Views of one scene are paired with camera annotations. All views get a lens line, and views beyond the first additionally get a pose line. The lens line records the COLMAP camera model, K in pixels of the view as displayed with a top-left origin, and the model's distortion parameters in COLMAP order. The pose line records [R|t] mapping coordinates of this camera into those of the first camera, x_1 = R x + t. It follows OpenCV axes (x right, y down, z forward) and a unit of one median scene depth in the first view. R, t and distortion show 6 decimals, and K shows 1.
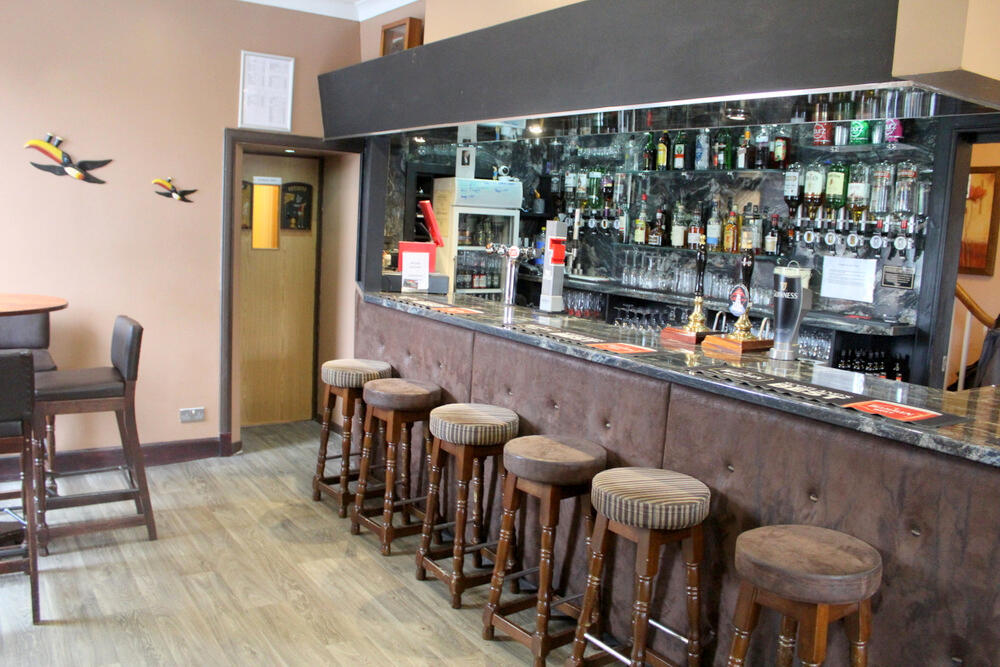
lens RADIAL K [[865.3, 0, 503.5], [0, 865.3, 332.6], [0, 0, 1]] dist [-0.140391, 0.076049]
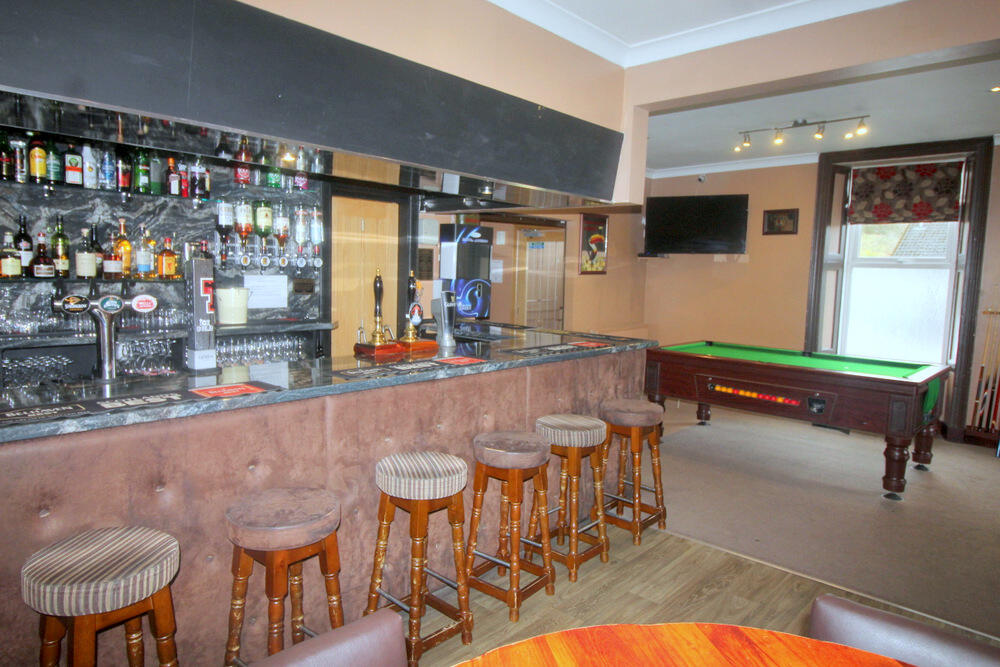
lens RADIAL K [[620.1, 0, 499.0], [0, 620.1, 337.6], [0, 0, 1]] dist [-0.015589, -0.005524]
pose [[-0.235172, -0.173426, 0.956356, -0.564185], [0.079621, 0.977208, 0.196787, -0.146942], [-0.968687, 0.122425, -0.216003, 0.842660]]
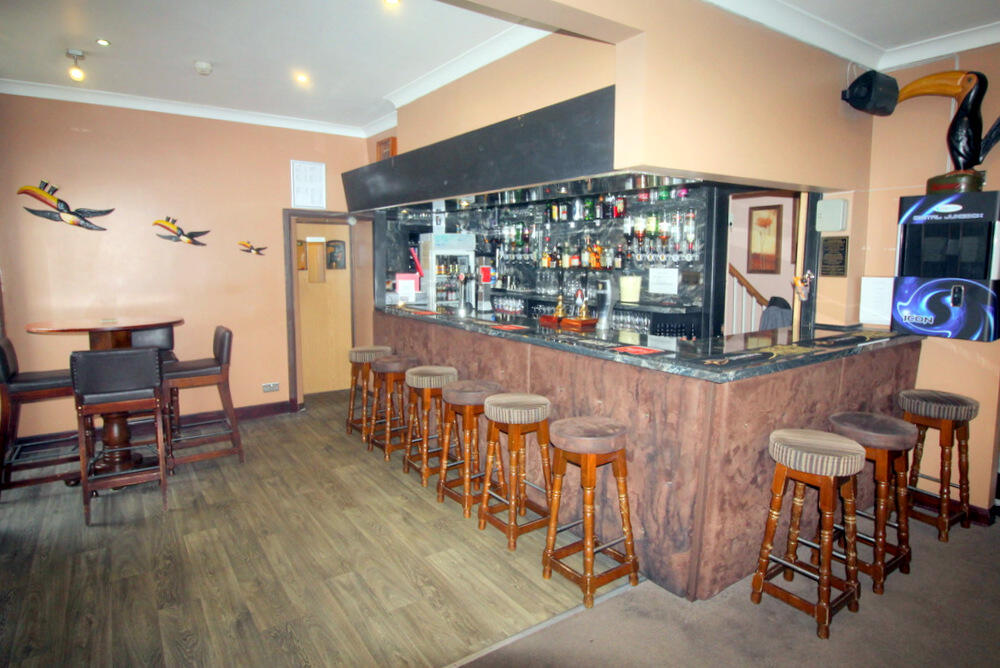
lens RADIAL K [[574.8, 0, 502.8], [0, 574.8, 312.4], [0, 0, 1]] dist [-0.001619, -0.003505]
pose [[0.998566, -0.051664, 0.014016, 0.073455], [0.052107, 0.998086, -0.033293, 0.017467], [-0.012269, 0.033975, 0.999347, -0.109210]]
